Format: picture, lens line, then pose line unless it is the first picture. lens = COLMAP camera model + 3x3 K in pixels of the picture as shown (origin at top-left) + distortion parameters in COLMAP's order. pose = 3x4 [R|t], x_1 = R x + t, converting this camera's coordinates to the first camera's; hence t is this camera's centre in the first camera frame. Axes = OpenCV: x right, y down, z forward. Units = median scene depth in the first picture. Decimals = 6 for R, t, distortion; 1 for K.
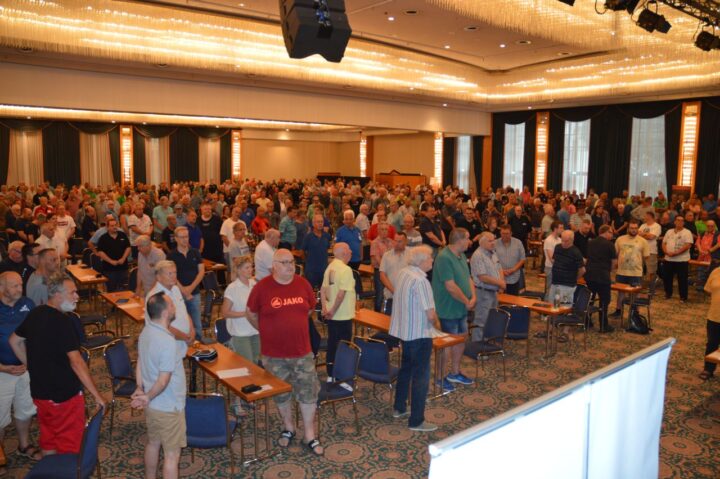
lens RADIAL K [[578.2, 0, 351.5], [0, 578.2, 237.3], [0, 0, 1]] dist [-0.077087, 0.009486]
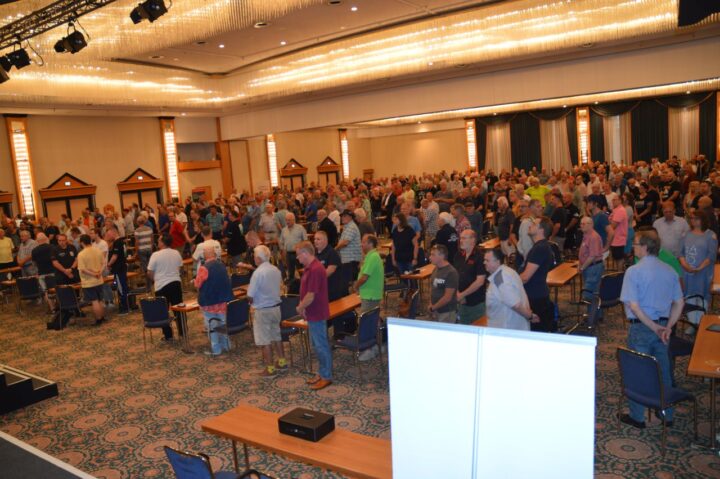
lens RADIAL K [[578.2, 0, 351.5], [0, 578.2, 237.3], [0, 0, 1]] dist [-0.077087, 0.009486]
pose [[0.260929, 0.090972, -0.961062, 0.463247], [-0.038111, 0.995744, 0.083908, -0.035160], [0.964605, 0.014733, 0.263286, 0.332137]]
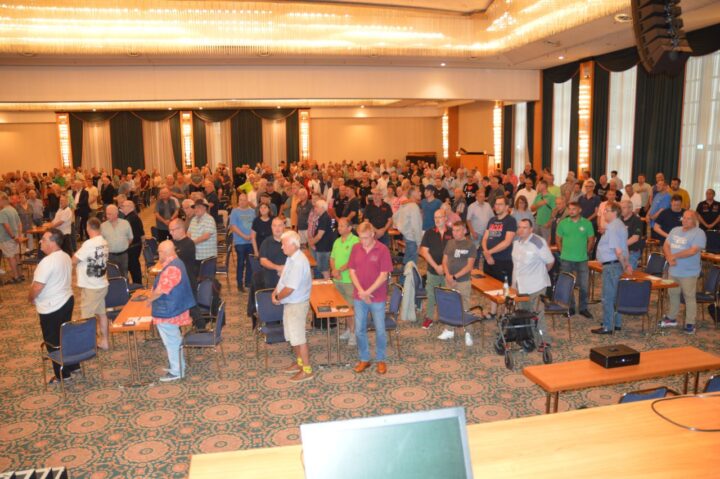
lens RADIAL K [[578.2, 0, 351.5], [0, 578.2, 237.3], [0, 0, 1]] dist [-0.077087, 0.009486]
pose [[0.882917, 0.048306, -0.467037, 0.356435], [-0.031891, 0.998566, 0.042994, -0.019922], [0.468444, -0.023066, 0.883192, 0.203139]]
